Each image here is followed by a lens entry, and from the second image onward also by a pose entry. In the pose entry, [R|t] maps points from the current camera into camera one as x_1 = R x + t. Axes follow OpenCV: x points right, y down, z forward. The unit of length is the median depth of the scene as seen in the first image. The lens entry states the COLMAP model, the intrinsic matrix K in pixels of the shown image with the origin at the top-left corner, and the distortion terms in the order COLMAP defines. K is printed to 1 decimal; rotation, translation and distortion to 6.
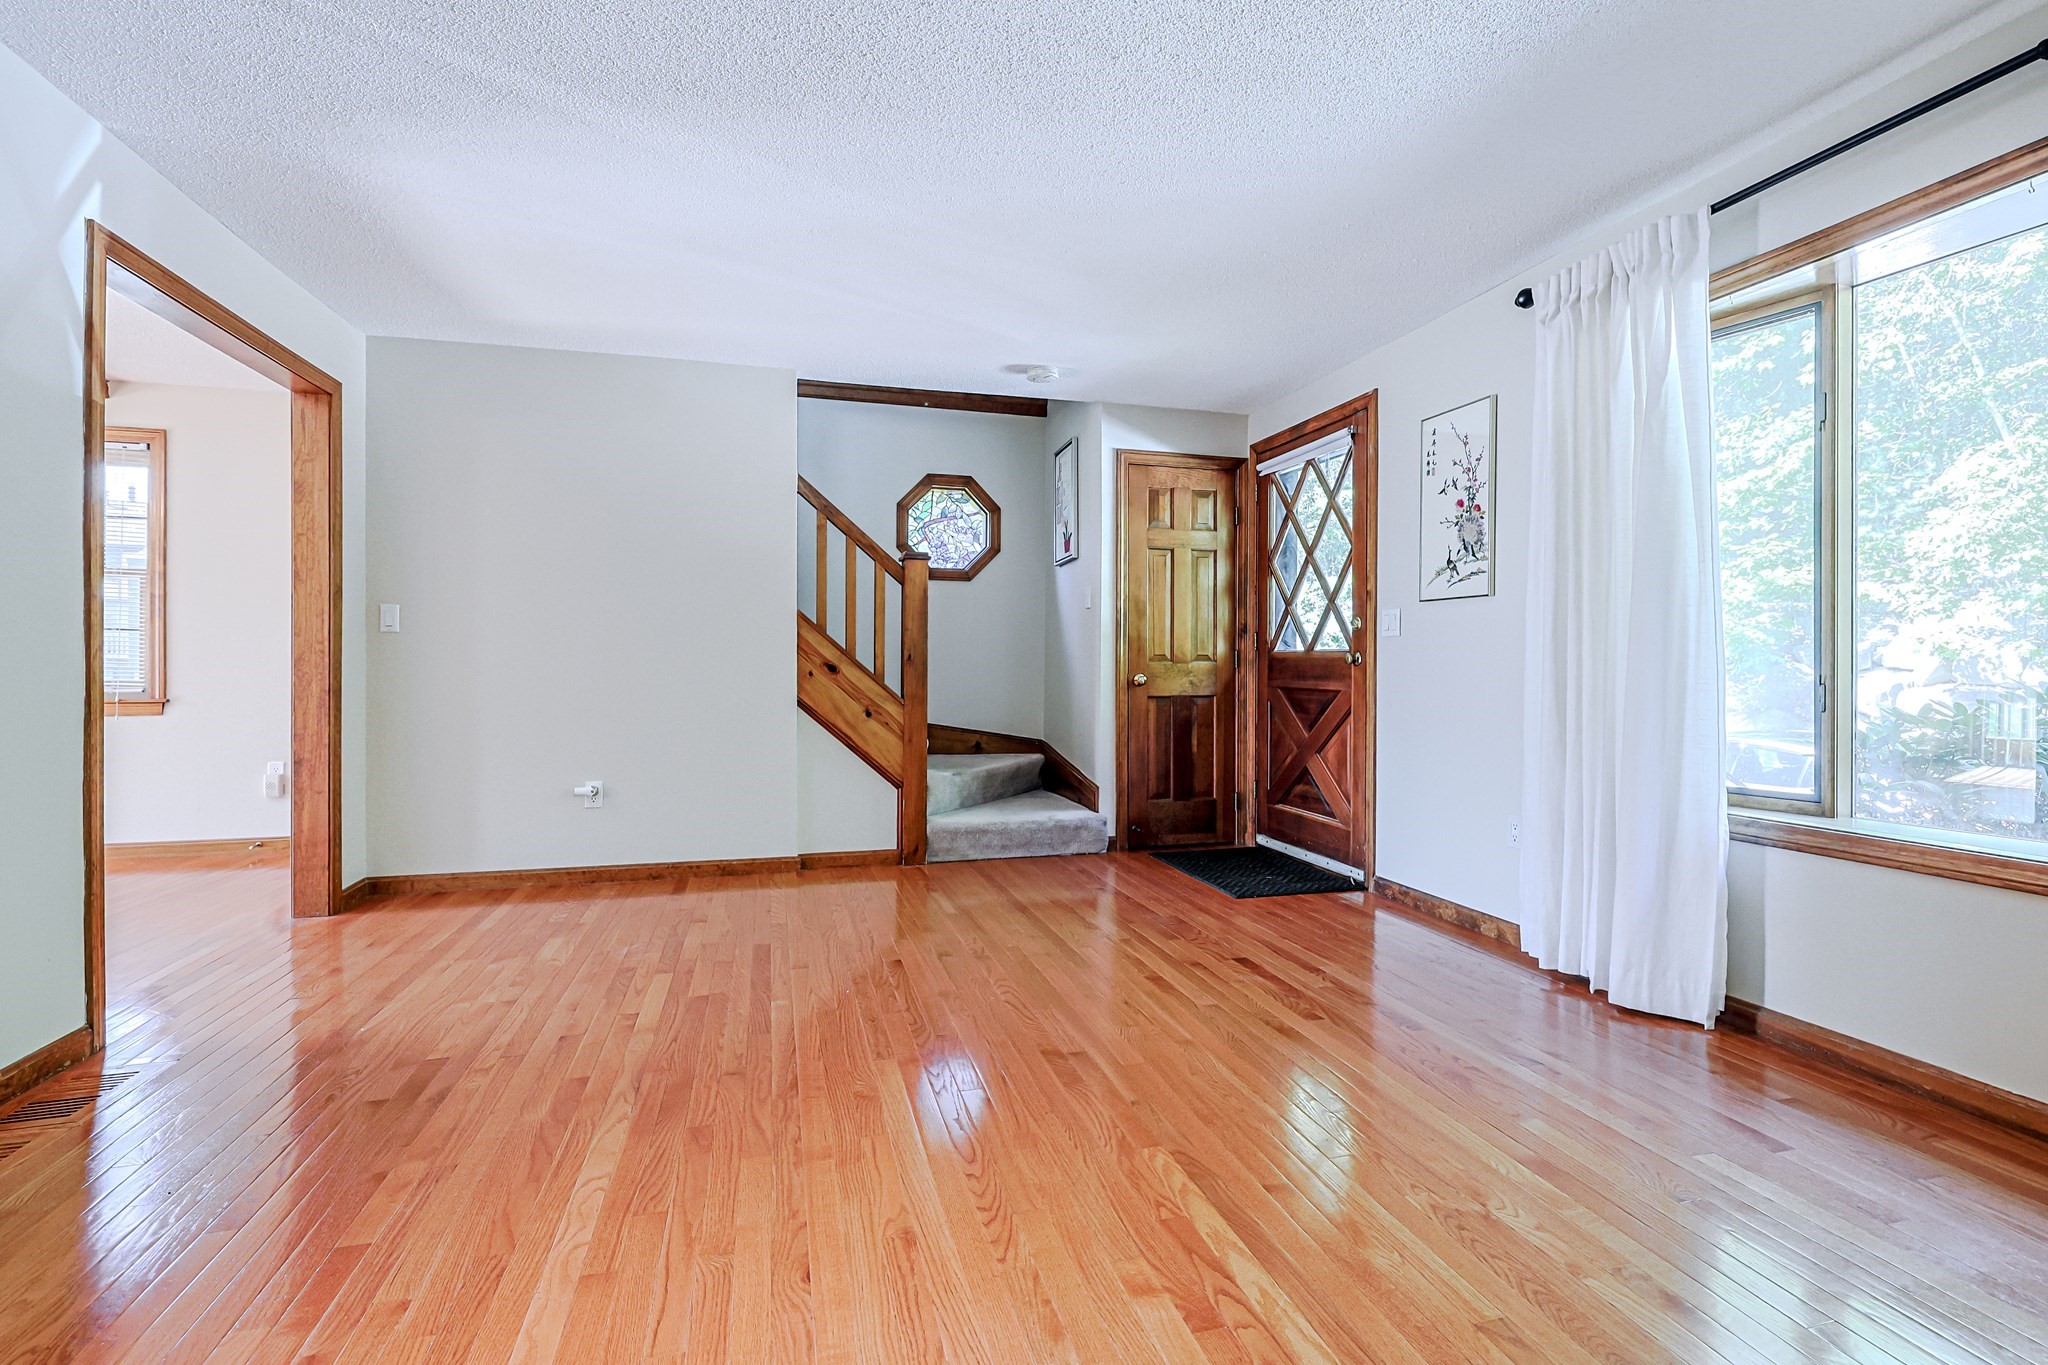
lens RADIAL K [[930.7, 0, 1025.9], [0, 930.7, 678.4], [0, 0, 1]] dist [0.001303, 0.000676]
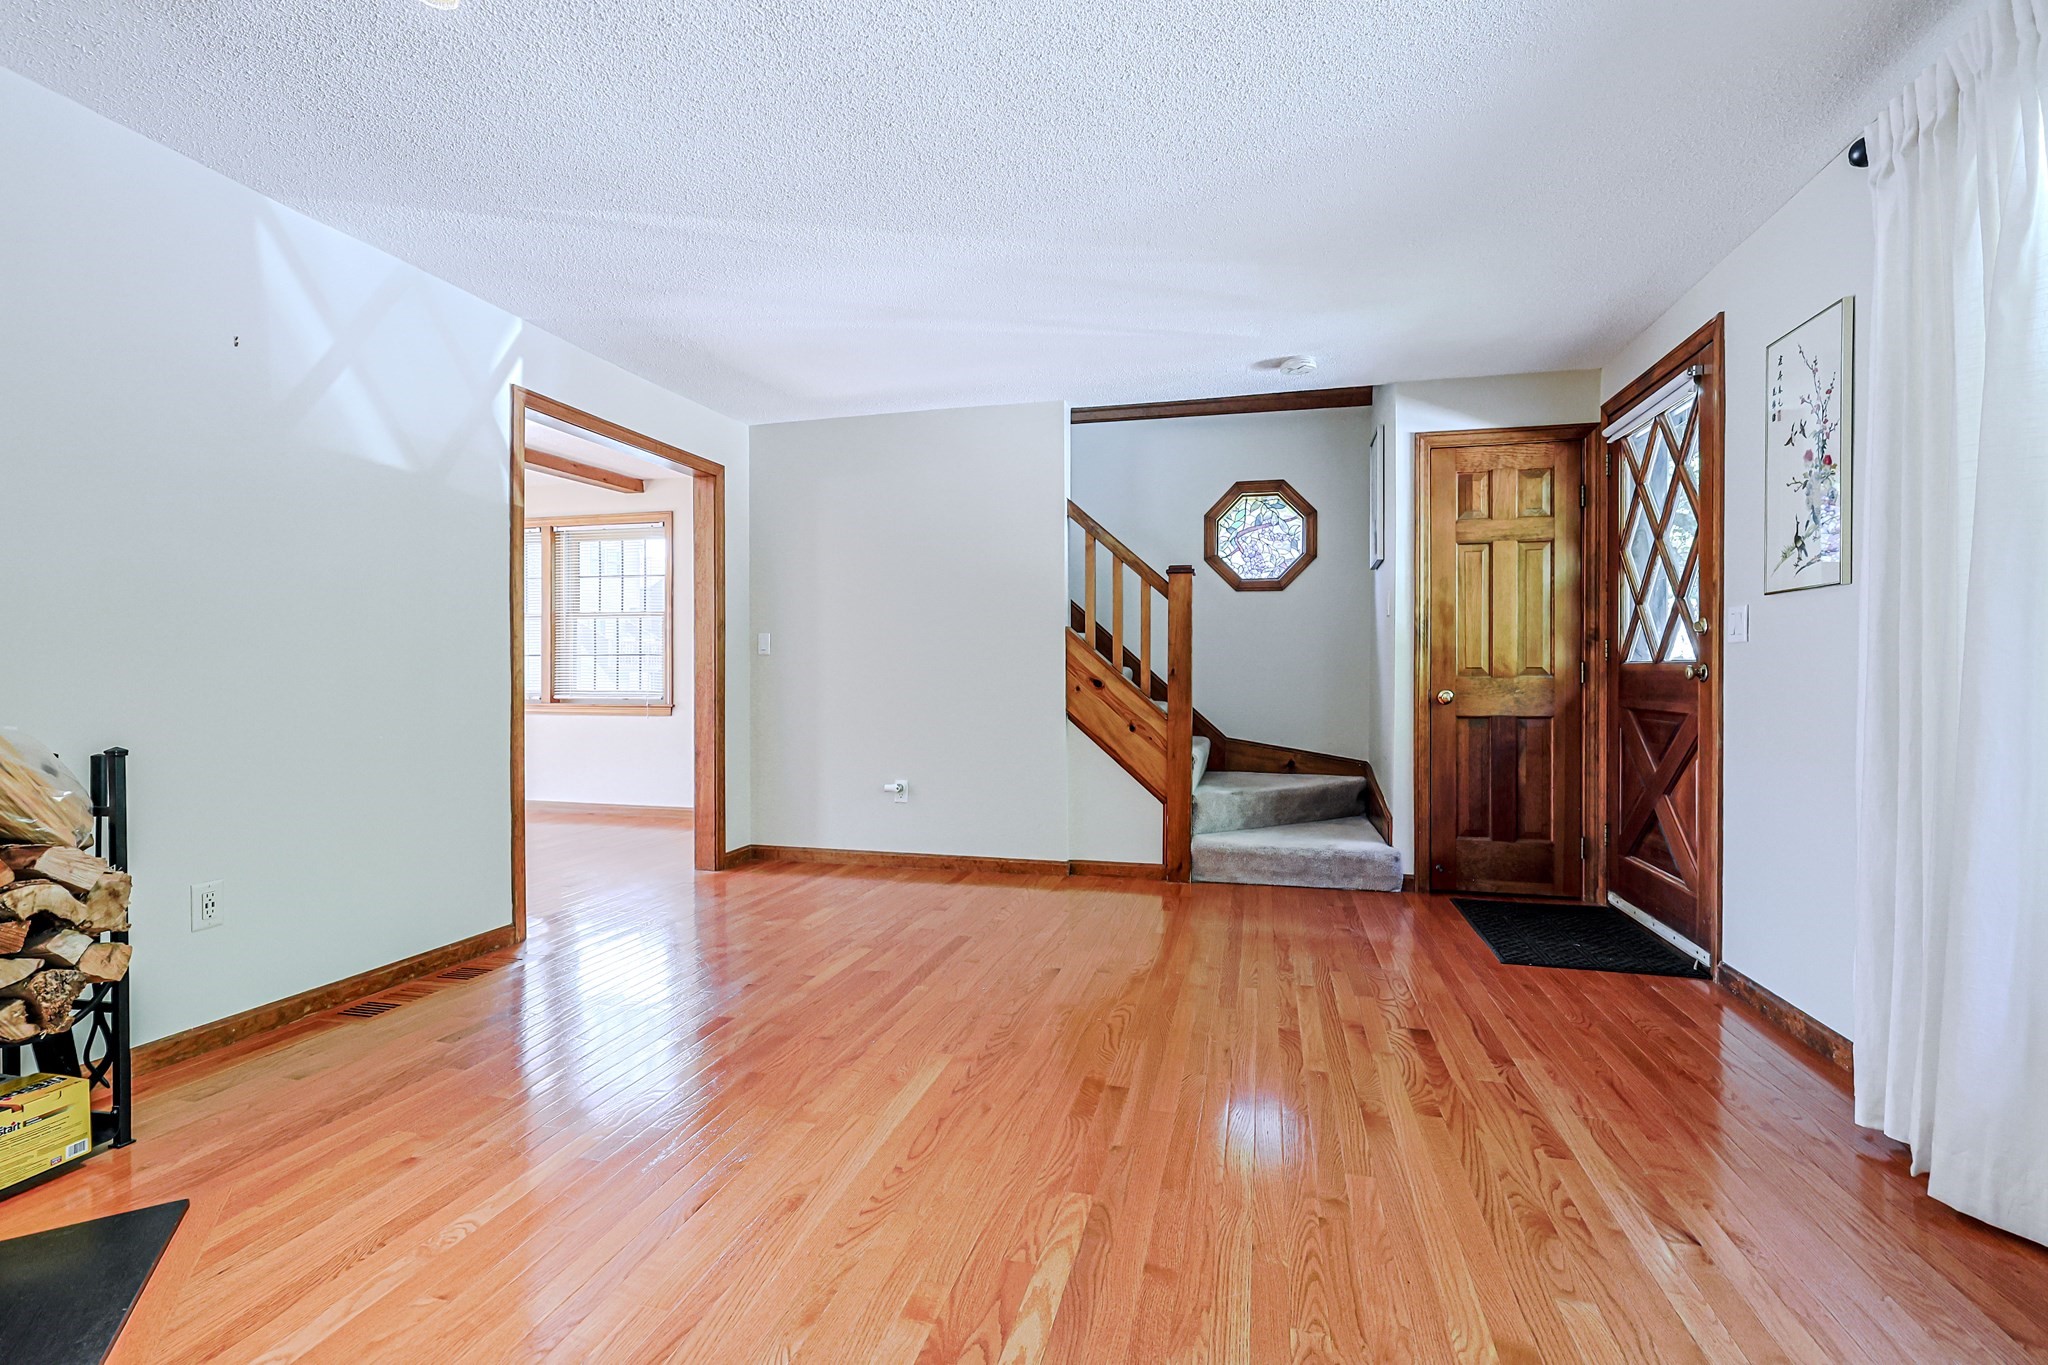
lens RADIAL K [[930.7, 0, 1022.4], [0, 930.7, 687.2], [0, 0, 1]] dist [0.001303, 0.000676]
pose [[0.866486, 0.004056, -0.499184, 0.258231], [-0.005180, 0.999986, -0.000867, -0.005390], [0.499174, 0.003337, 0.866495, 0.067543]]
